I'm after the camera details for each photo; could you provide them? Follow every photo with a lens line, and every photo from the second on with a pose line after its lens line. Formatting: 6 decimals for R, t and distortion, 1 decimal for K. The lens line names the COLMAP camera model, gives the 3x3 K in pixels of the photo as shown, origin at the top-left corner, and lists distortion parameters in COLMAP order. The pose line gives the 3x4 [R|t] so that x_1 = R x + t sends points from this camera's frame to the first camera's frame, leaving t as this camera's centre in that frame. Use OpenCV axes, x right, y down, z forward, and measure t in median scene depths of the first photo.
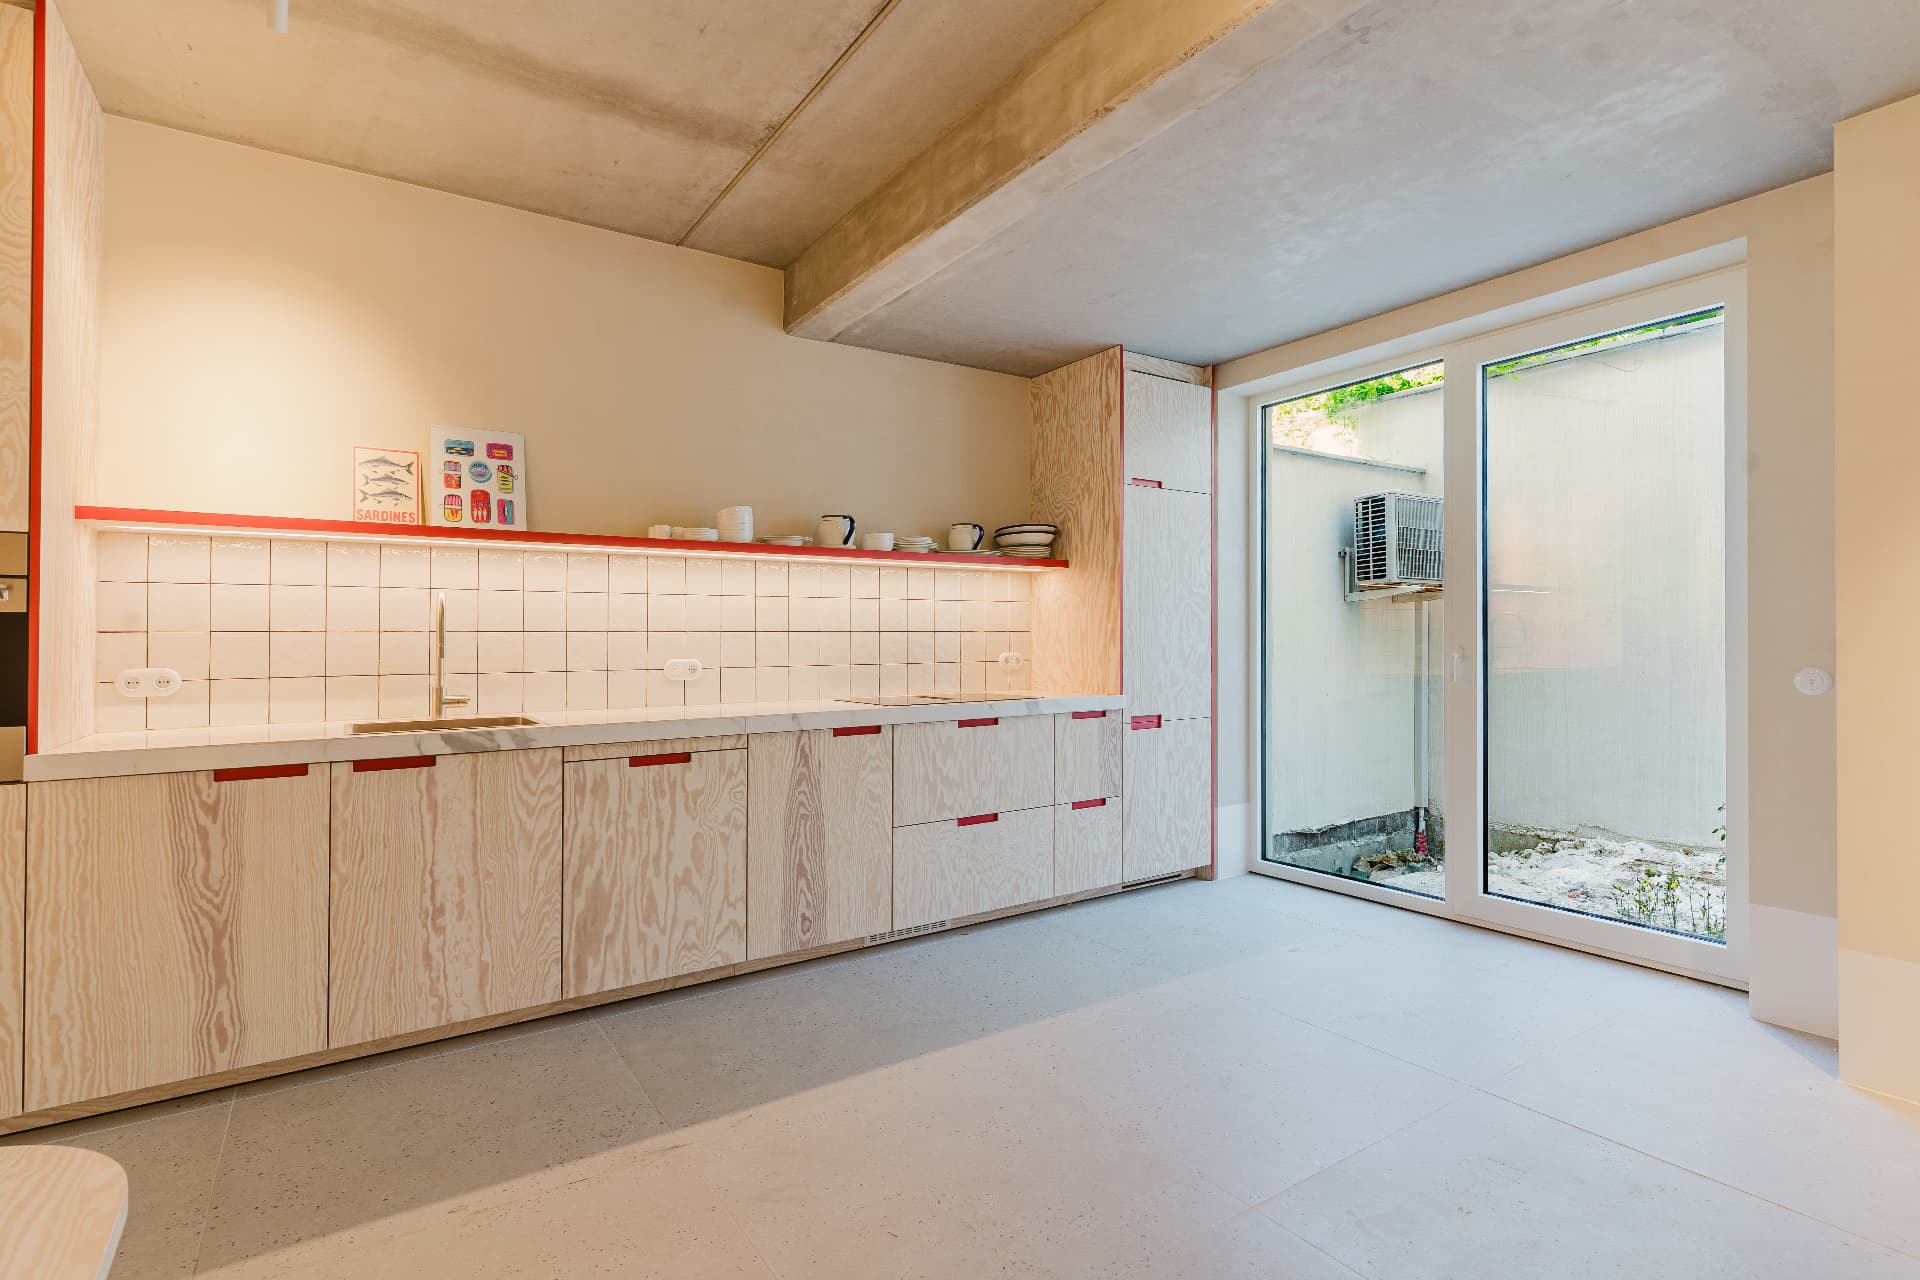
lens RADIAL K [[918.8, 0, 960.0], [0, 918.8, 640.0], [0, 0, 1]] dist [-0.001491, -0.000160]
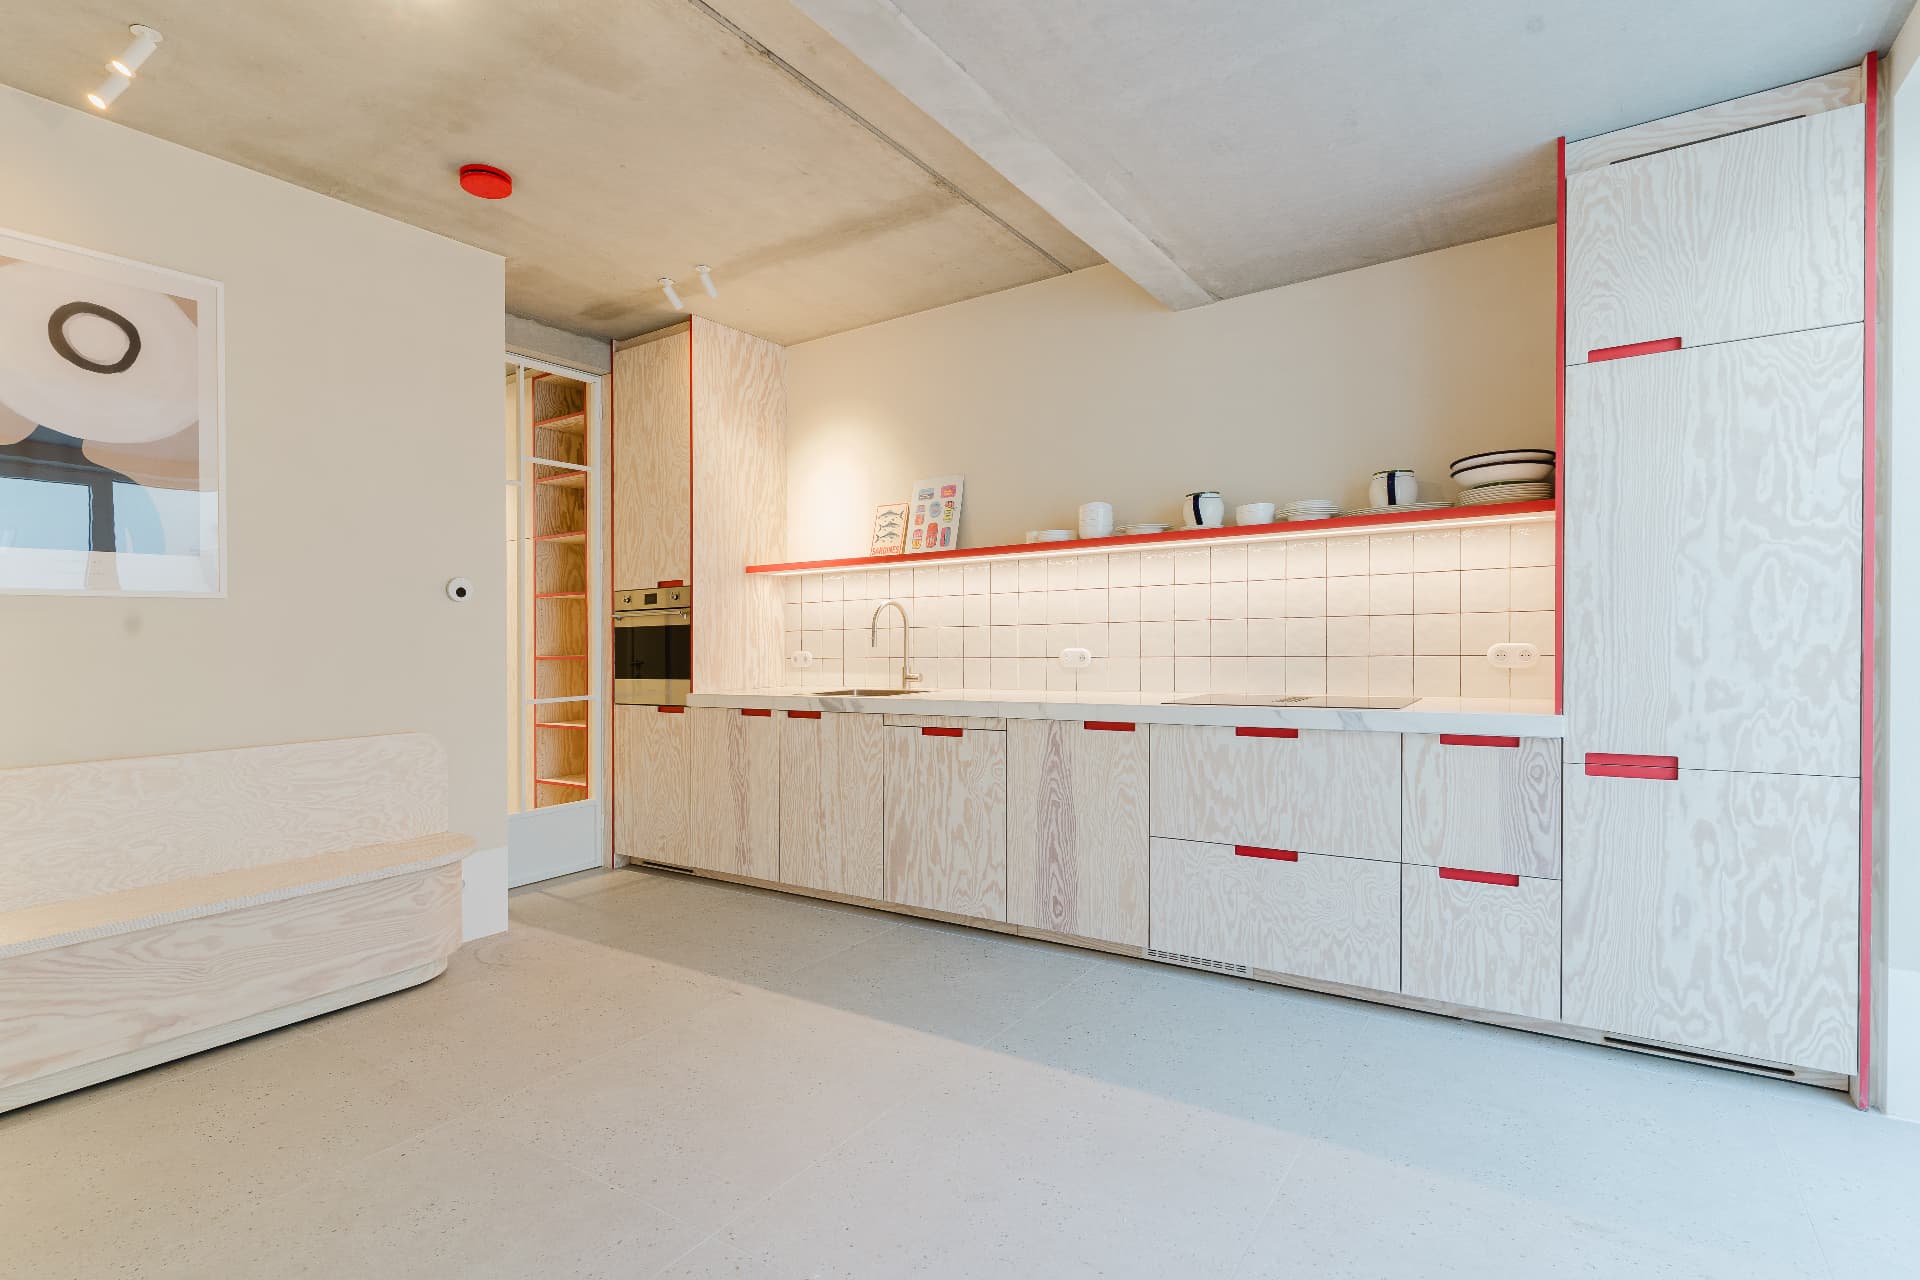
lens RADIAL K [[926.5, 0, 958.0], [0, 926.5, 630.2], [0, 0, 1]] dist [0.000413, -0.000077]
pose [[0.380901, -0.005576, -0.924599, 0.764935], [0.018437, 0.999829, 0.001565, -0.006305], [0.924432, -0.017643, 0.380939, 0.513181]]
